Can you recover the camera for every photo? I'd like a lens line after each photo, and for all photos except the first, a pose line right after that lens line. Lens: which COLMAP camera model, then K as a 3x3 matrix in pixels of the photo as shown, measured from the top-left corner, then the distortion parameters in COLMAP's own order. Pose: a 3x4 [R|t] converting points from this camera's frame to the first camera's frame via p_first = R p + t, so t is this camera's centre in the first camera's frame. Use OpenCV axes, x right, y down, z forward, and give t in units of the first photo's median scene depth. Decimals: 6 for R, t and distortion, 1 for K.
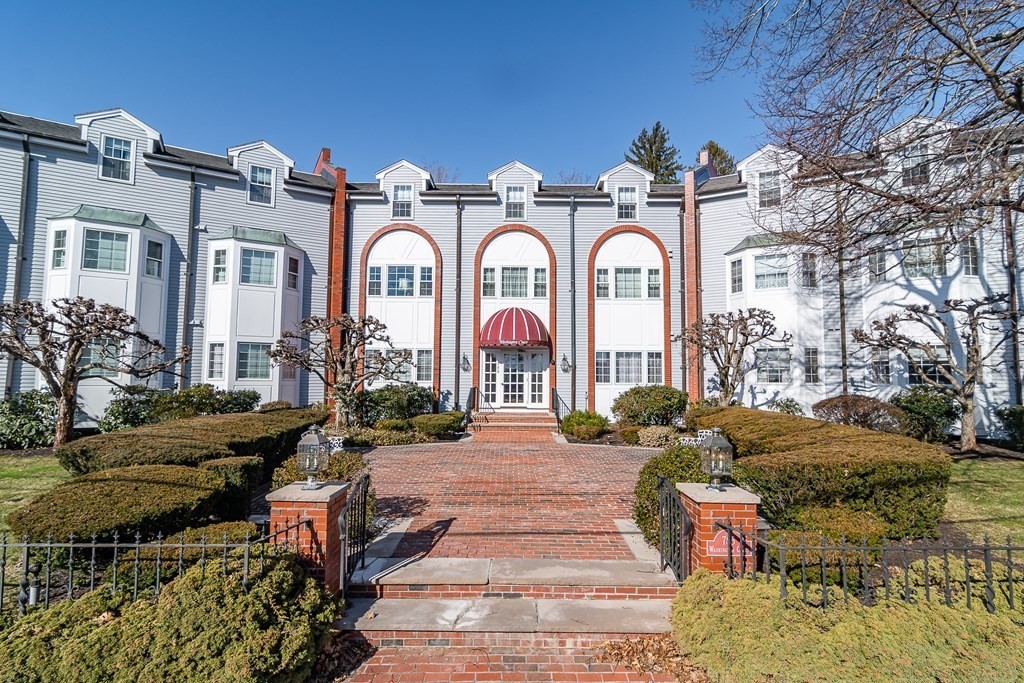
lens RADIAL K [[514.6, 0, 510.5], [0, 514.6, 362.9], [0, 0, 1]] dist [-0.000741, 0.000601]
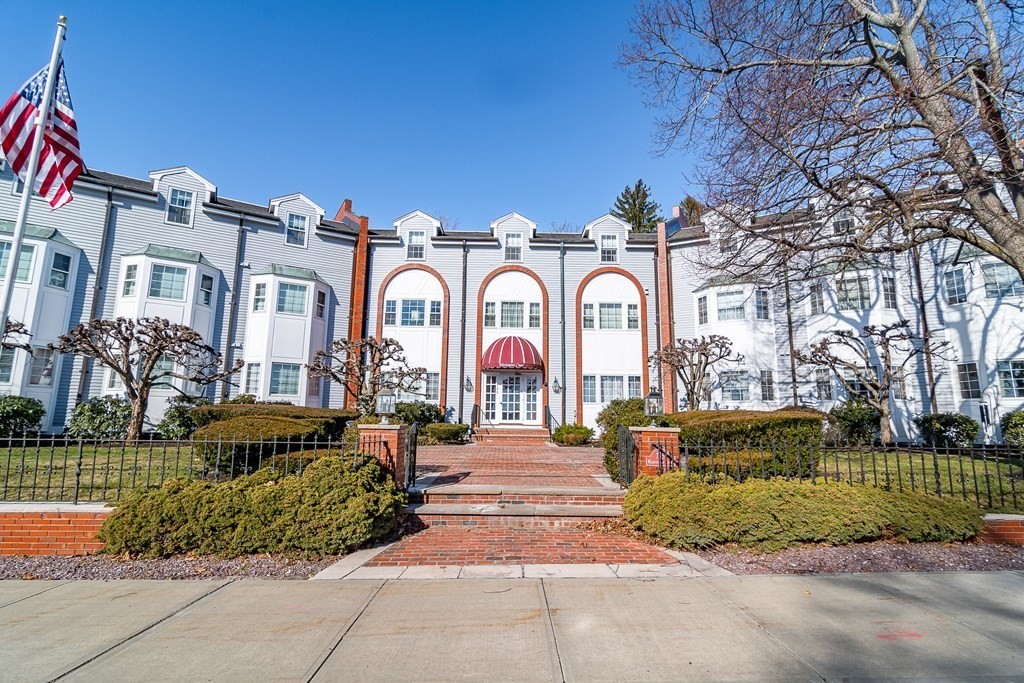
lens RADIAL K [[514.6, 0, 510.5], [0, 514.6, 362.9], [0, 0, 1]] dist [-0.000741, 0.000601]
pose [[0.999876, 0.007451, 0.013864, -0.012370], [-0.006205, 0.996114, -0.087856, 0.056696], [-0.014465, 0.087759, 0.996037, -0.149020]]
